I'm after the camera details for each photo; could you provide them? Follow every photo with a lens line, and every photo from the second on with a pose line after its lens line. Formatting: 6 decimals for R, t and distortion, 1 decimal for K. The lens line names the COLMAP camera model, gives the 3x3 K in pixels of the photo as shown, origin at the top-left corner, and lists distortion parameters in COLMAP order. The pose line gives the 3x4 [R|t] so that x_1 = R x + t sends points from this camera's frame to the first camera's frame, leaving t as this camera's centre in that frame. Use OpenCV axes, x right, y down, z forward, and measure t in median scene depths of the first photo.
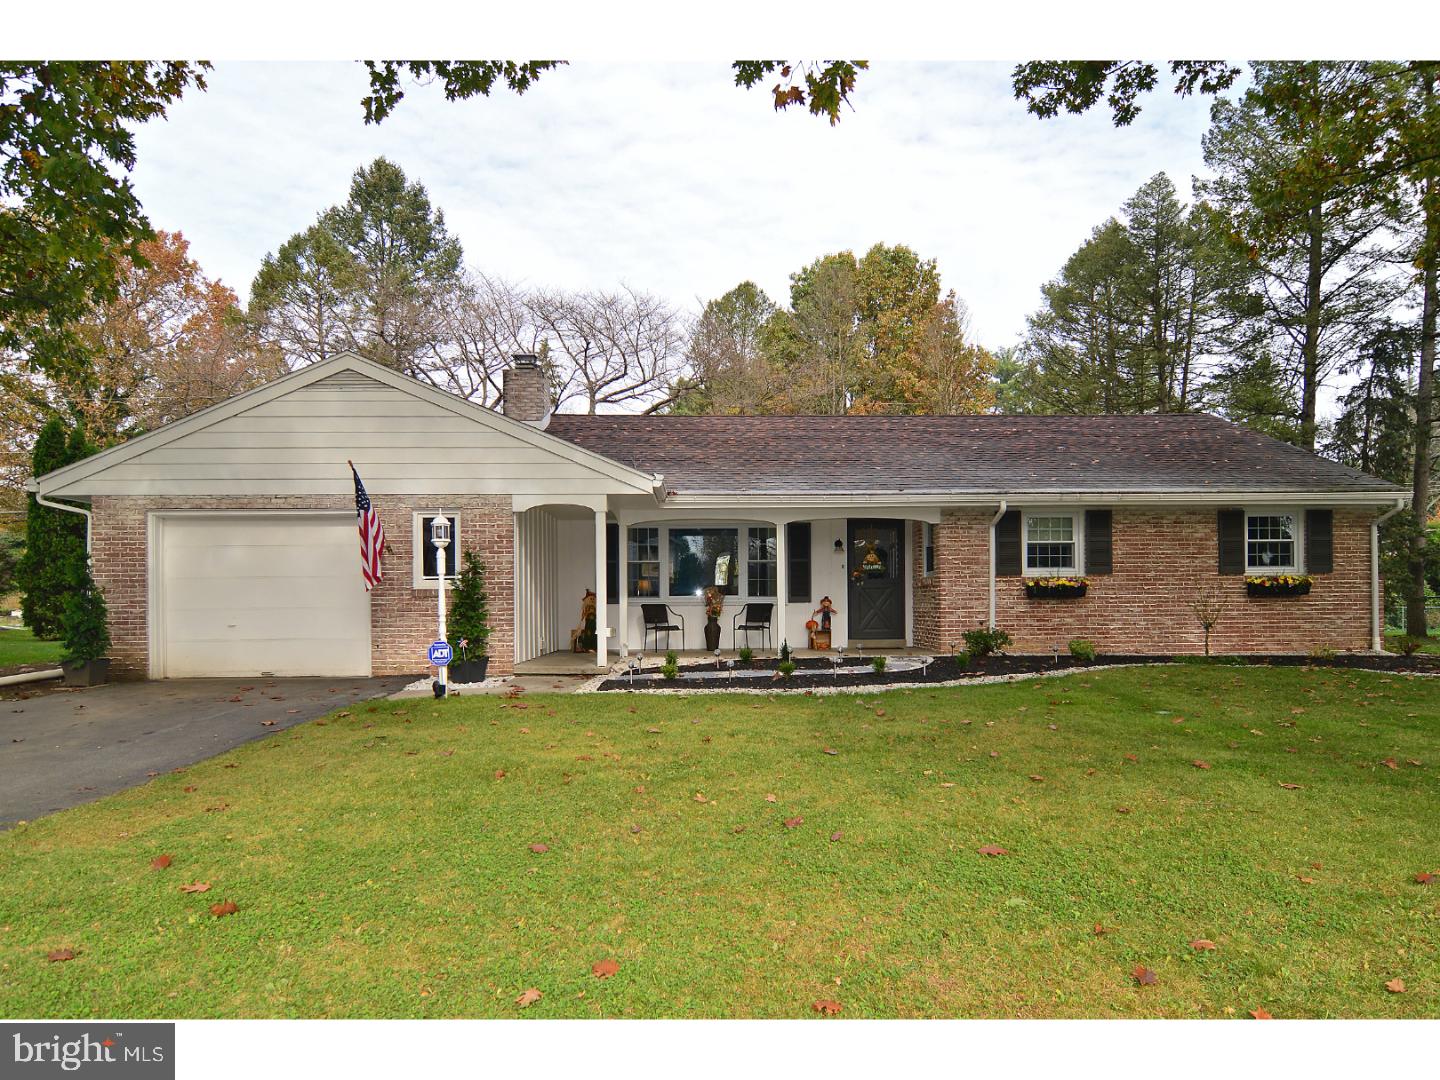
lens RADIAL K [[918.9, 0, 741.7], [0, 918.9, 587.1], [0, 0, 1]] dist [-0.008239, -0.002014]
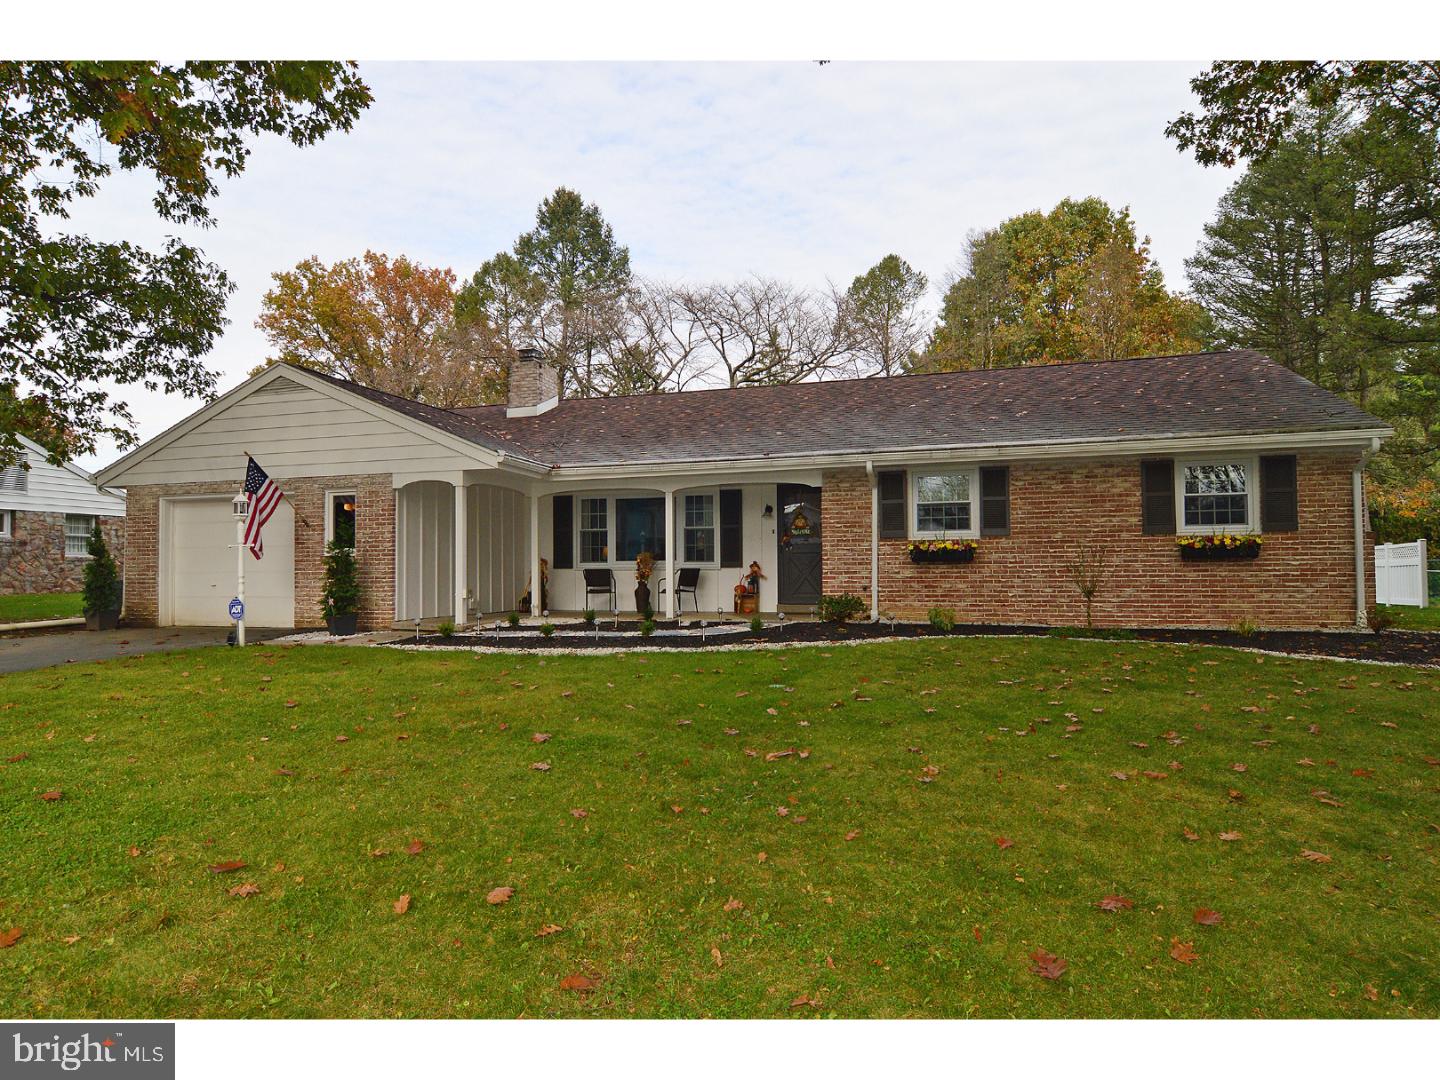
lens RADIAL K [[860.9, 0, 720.0], [0, 860.9, 540.0], [0, 0, 1]] dist [-0.003251, -0.010417]
pose [[0.942203, -0.010576, -0.334875, 0.415107], [0.005239, 0.999845, -0.016834, 0.002653], [0.335001, 0.014107, 0.942112, 0.099796]]
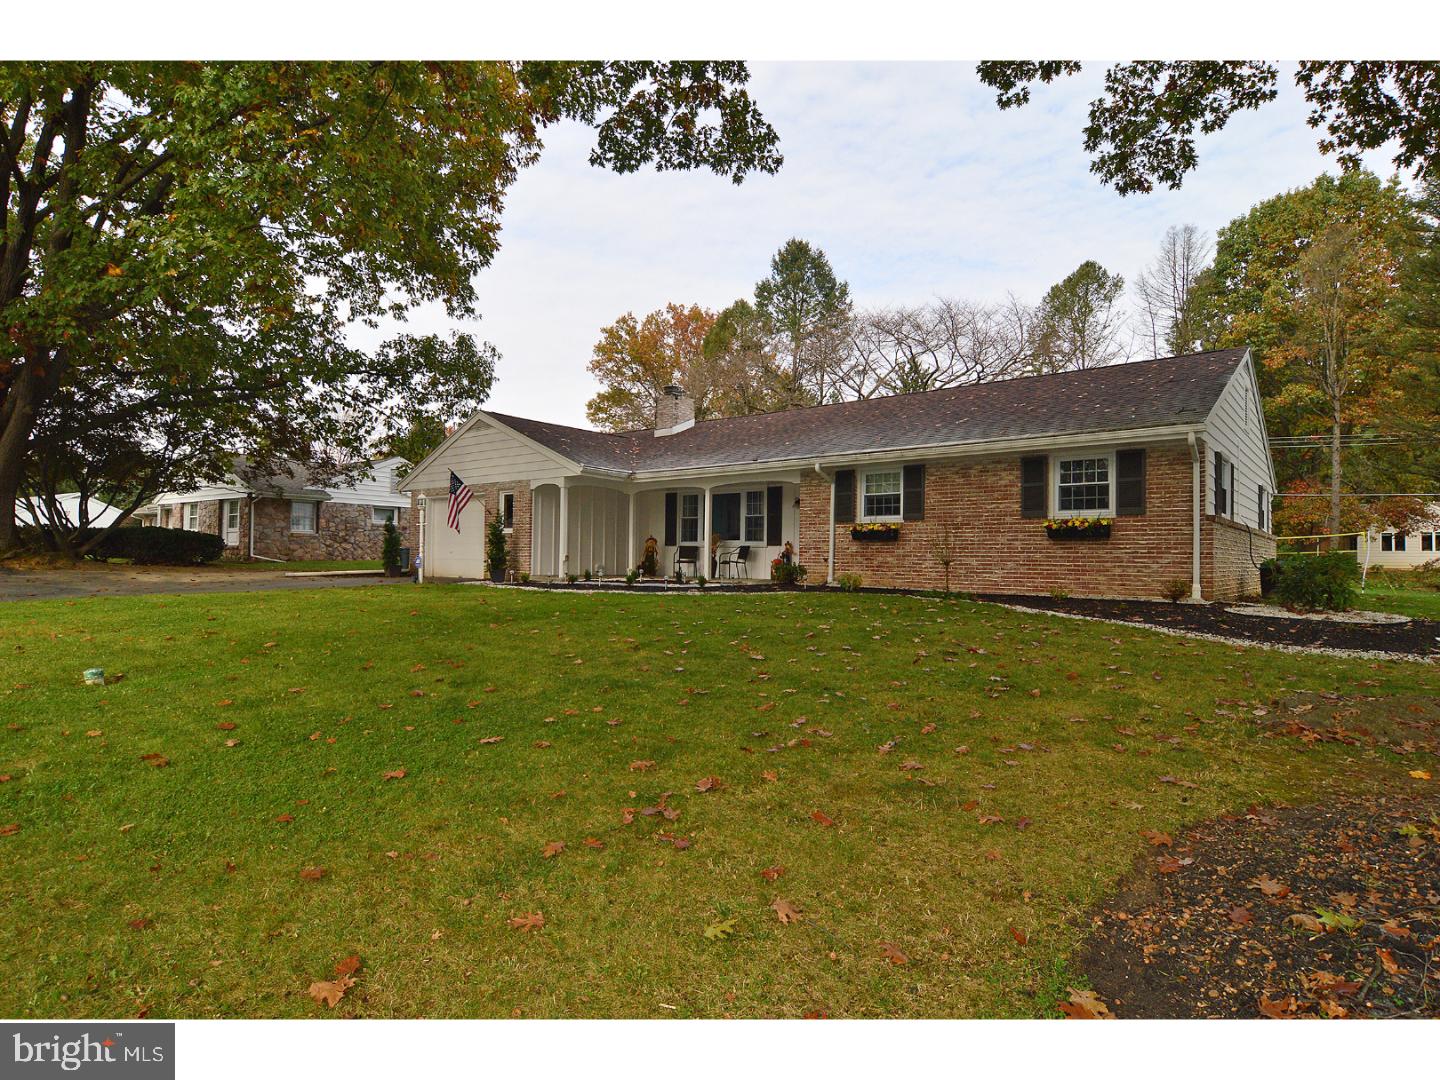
lens RADIAL K [[781.8, 0, 720.0], [0, 781.8, 540.0], [0, 0, 1]] dist [-0.013463, -0.000678]
pose [[0.740477, 0.000567, -0.672082, 0.863514], [-0.009860, 0.999901, -0.010020, 0.023112], [0.672009, 0.014047, 0.740409, 0.106523]]
